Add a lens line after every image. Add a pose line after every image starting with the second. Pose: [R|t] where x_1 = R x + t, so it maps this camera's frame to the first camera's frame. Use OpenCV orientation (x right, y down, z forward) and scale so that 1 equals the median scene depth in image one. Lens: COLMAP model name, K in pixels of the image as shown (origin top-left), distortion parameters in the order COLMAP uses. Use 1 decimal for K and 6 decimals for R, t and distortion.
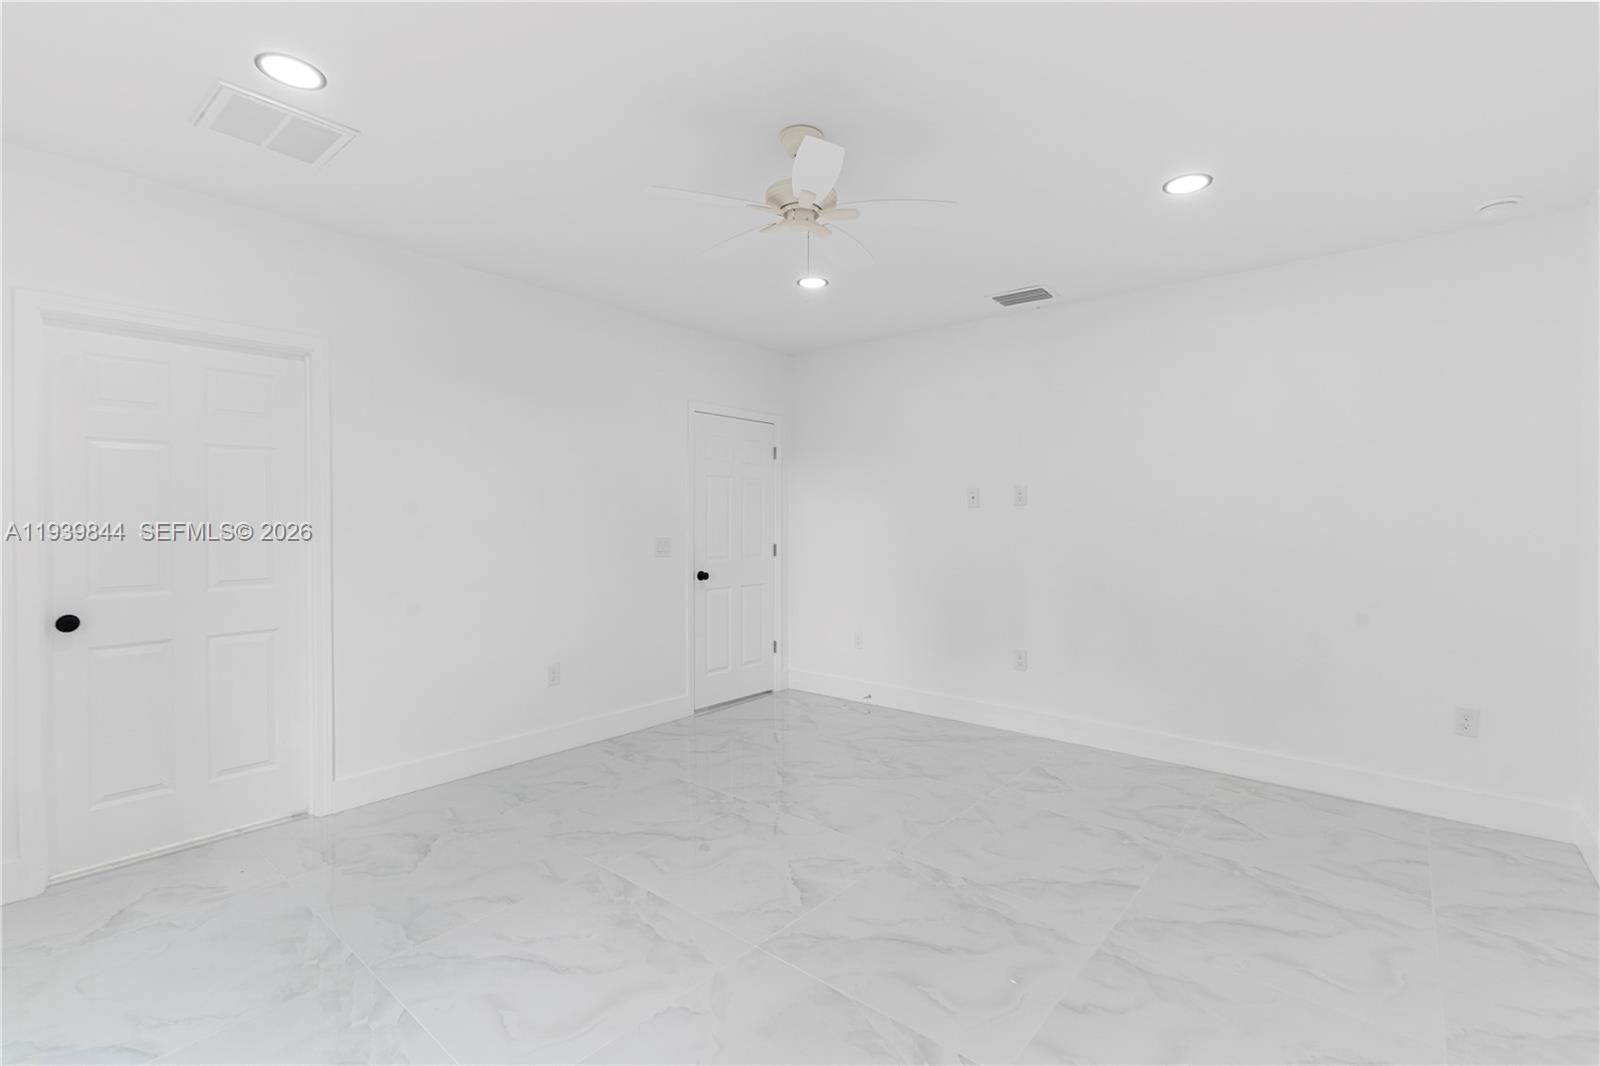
lens RADIAL K [[718.1, 0, 807.9], [0, 718.1, 531.8], [0, 0, 1]] dist [-0.004400, -0.000325]
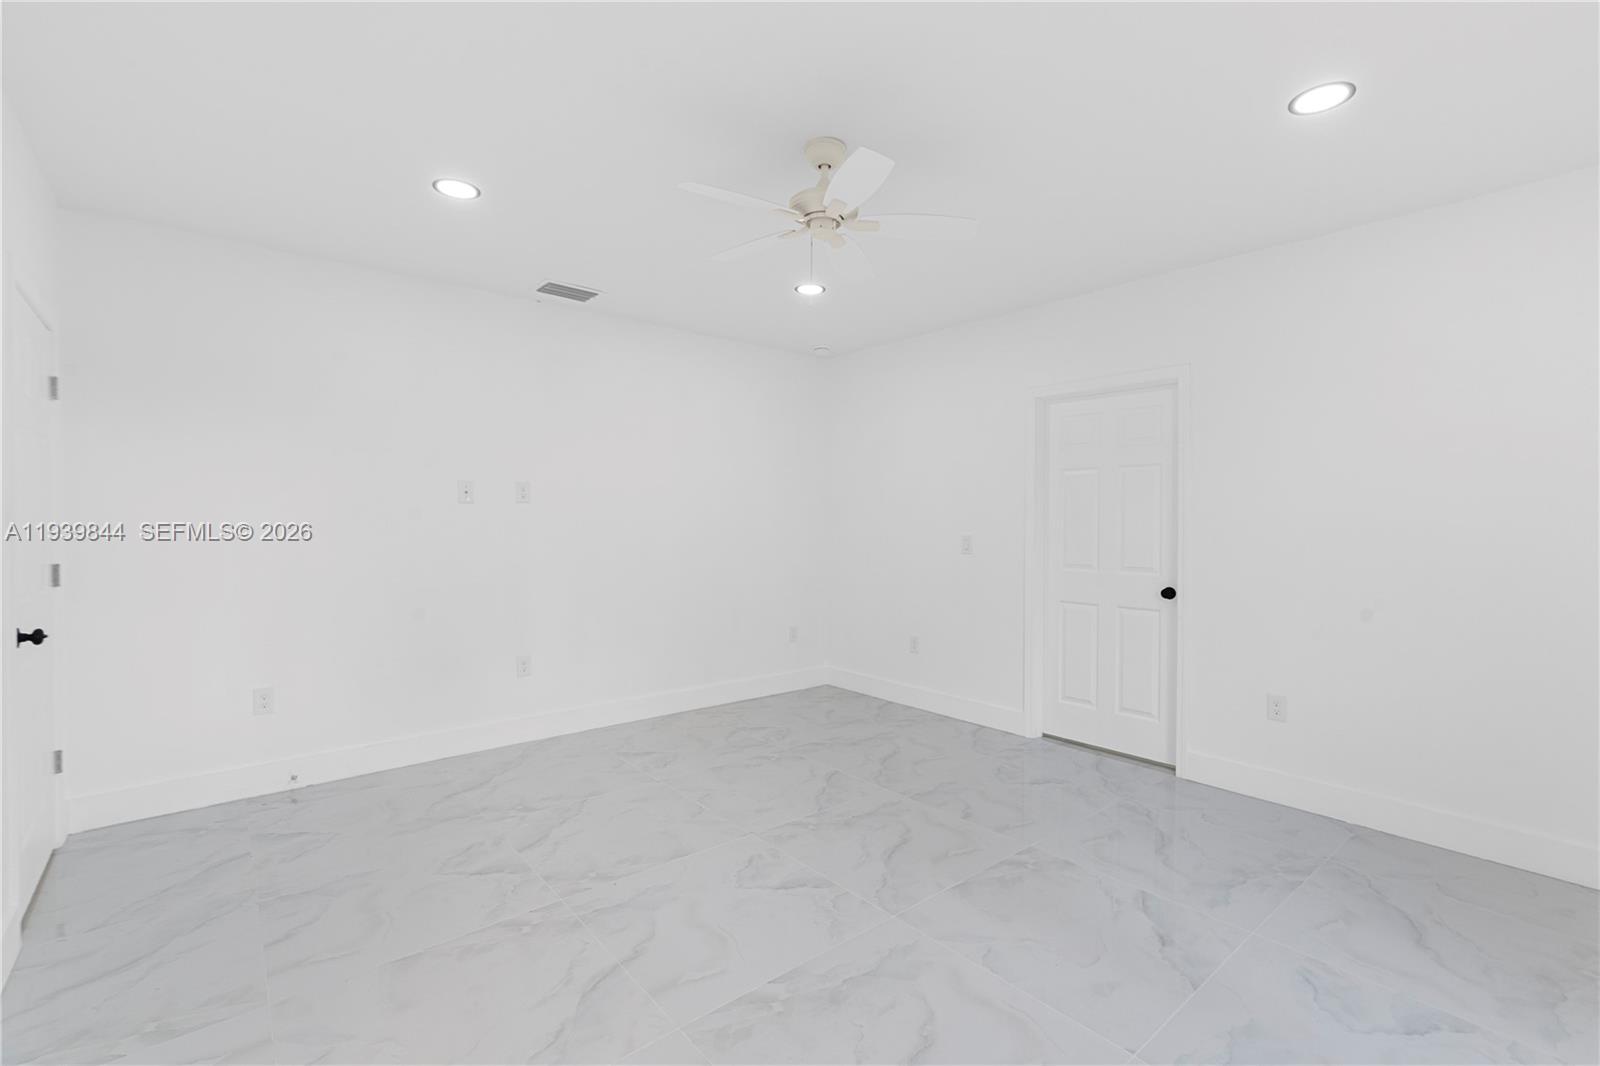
lens RADIAL K [[718.1, 0, 807.9], [0, 718.1, 524.9], [0, 0, 1]] dist [-0.004400, -0.000325]
pose [[0.175169, -0.010784, 0.984479, -0.539641], [0.009303, 0.999913, 0.009298, -0.012092], [-0.984494, 0.007530, 0.175254, 0.443444]]
